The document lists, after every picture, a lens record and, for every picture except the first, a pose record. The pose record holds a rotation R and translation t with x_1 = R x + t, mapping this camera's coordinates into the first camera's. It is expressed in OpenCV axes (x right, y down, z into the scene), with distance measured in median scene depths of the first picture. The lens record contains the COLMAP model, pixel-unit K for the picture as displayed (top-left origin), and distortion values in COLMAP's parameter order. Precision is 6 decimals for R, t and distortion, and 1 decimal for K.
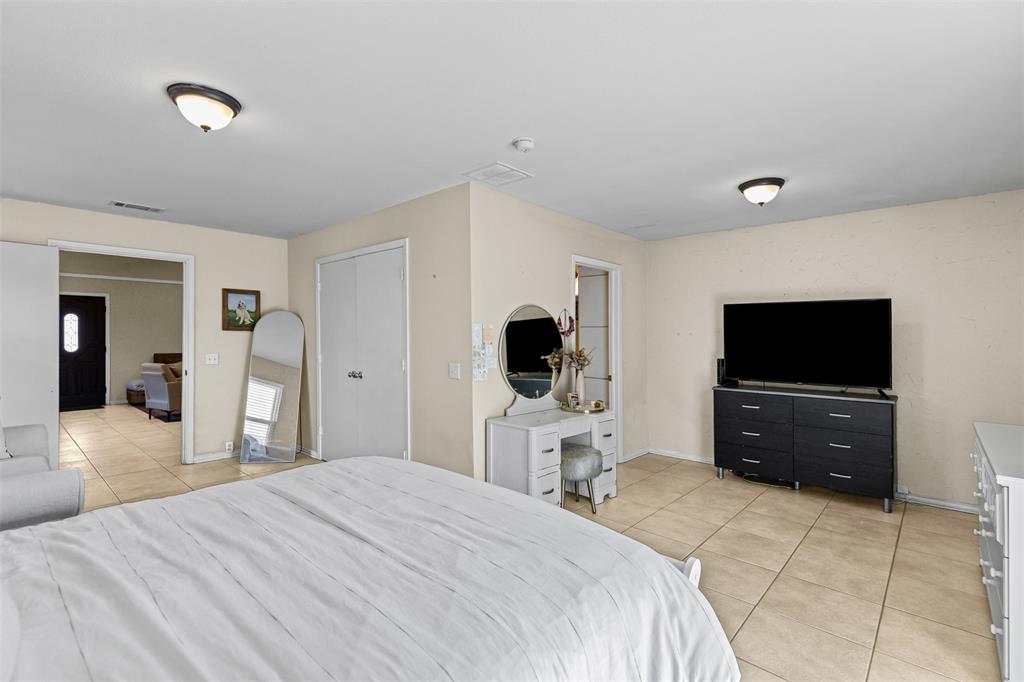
lens RADIAL K [[467.8, 0, 522.7], [0, 467.8, 334.4], [0, 0, 1]] dist [0.013343, -0.002251]
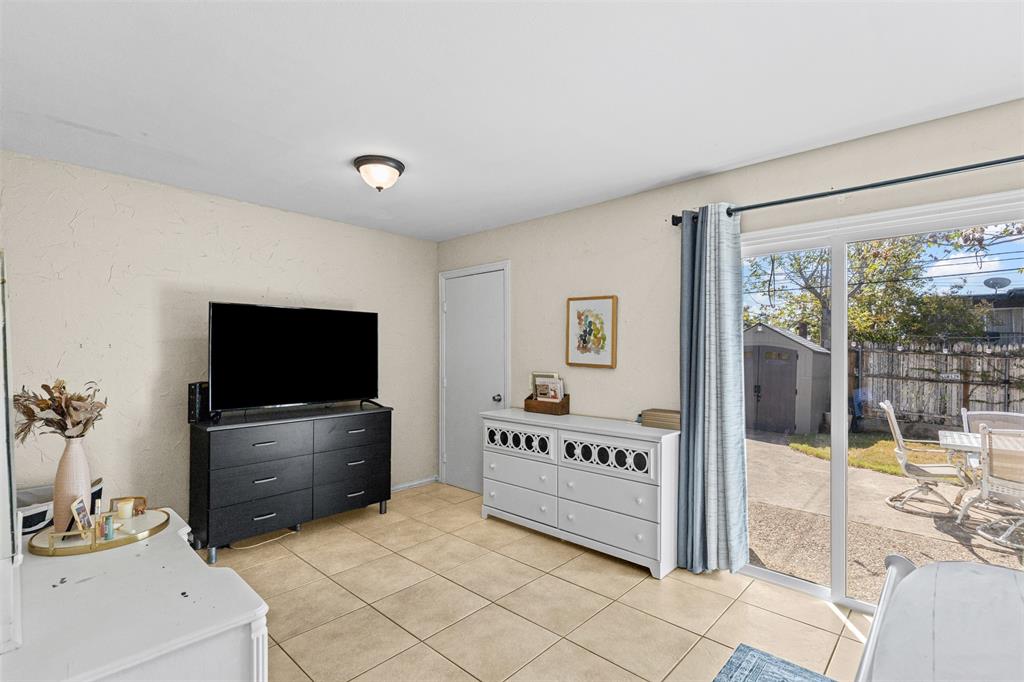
lens RADIAL K [[467.8, 0, 487.2], [0, 467.8, 347.9], [0, 0, 1]] dist [0.013343, -0.002251]
pose [[0.041552, 0.010269, 0.999084, -0.302833], [-0.000447, 0.999947, -0.010260, 0.015241], [-0.999136, -0.000021, 0.041554, 0.783925]]
